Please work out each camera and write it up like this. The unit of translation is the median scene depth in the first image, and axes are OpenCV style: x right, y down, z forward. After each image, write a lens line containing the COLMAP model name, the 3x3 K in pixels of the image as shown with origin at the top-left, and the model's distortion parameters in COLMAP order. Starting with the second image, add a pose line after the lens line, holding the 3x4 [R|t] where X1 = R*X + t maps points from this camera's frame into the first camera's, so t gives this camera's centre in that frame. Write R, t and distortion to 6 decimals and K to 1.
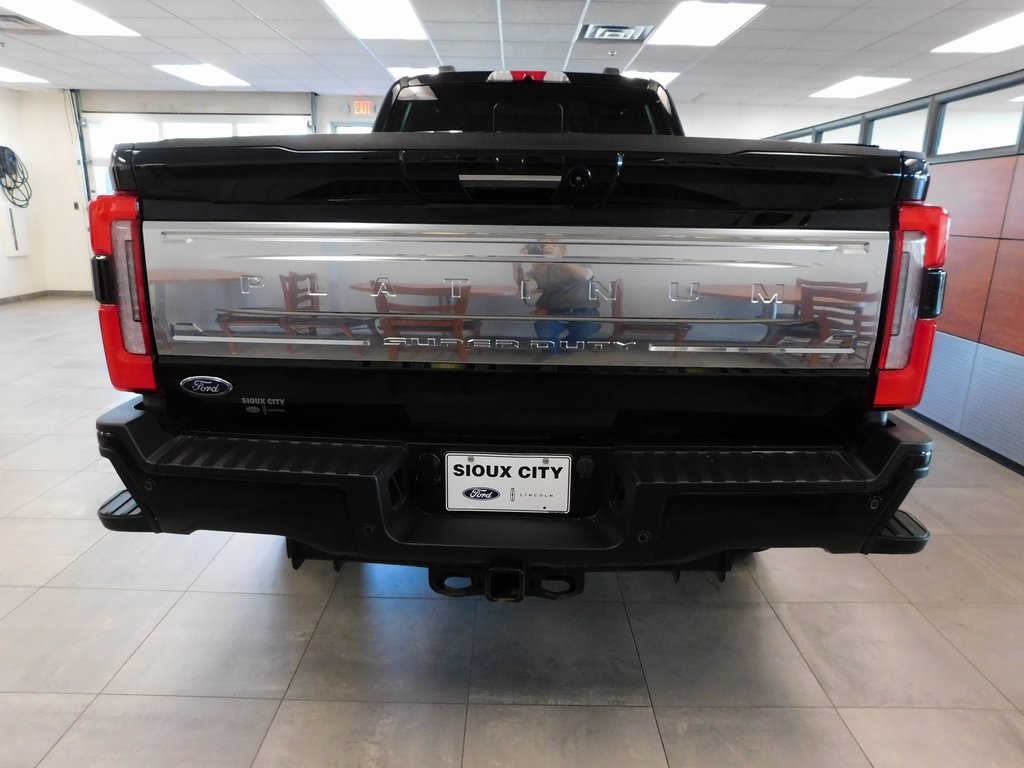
lens RADIAL K [[679.7, 0, 510.8], [0, 679.7, 386.8], [0, 0, 1]] dist [-0.039837, 0.015780]
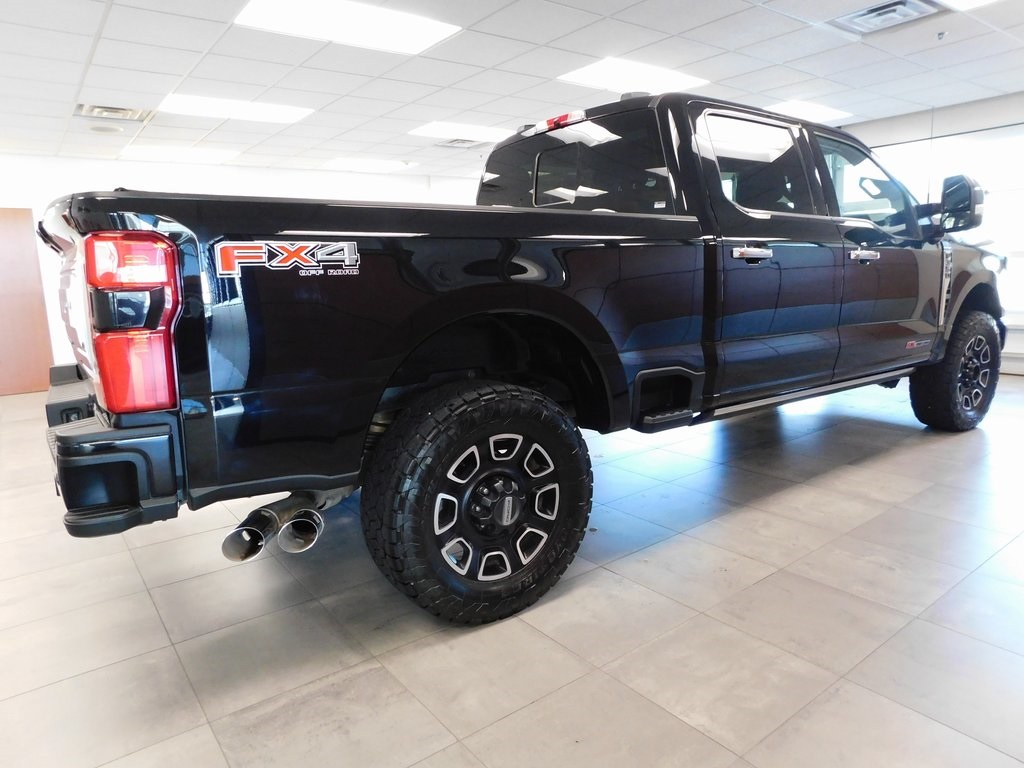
lens RADIAL K [[679.7, 0, 505.6], [0, 679.7, 385.1], [0, 0, 1]] dist [-0.039837, 0.015780]
pose [[0.584885, 0.101423, -0.804750, 1.781229], [-0.164321, 0.986395, 0.004889, -0.123658], [0.794297, 0.129378, 0.593593, 0.811256]]
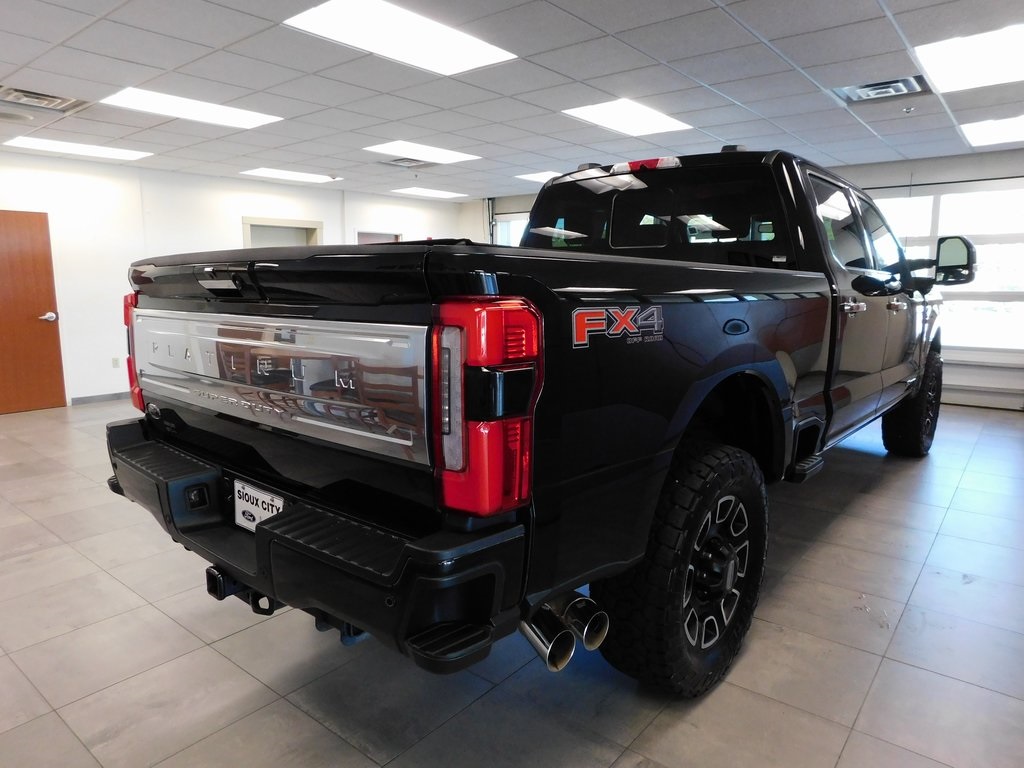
lens RADIAL K [[679.7, 0, 515.0], [0, 679.7, 381.5], [0, 0, 1]] dist [-0.039837, 0.015780]
pose [[0.766245, 0.080013, -0.637547, 1.161840], [-0.151764, 0.986680, -0.058569, -0.100177], [0.624368, 0.141635, 0.768182, 0.289287]]
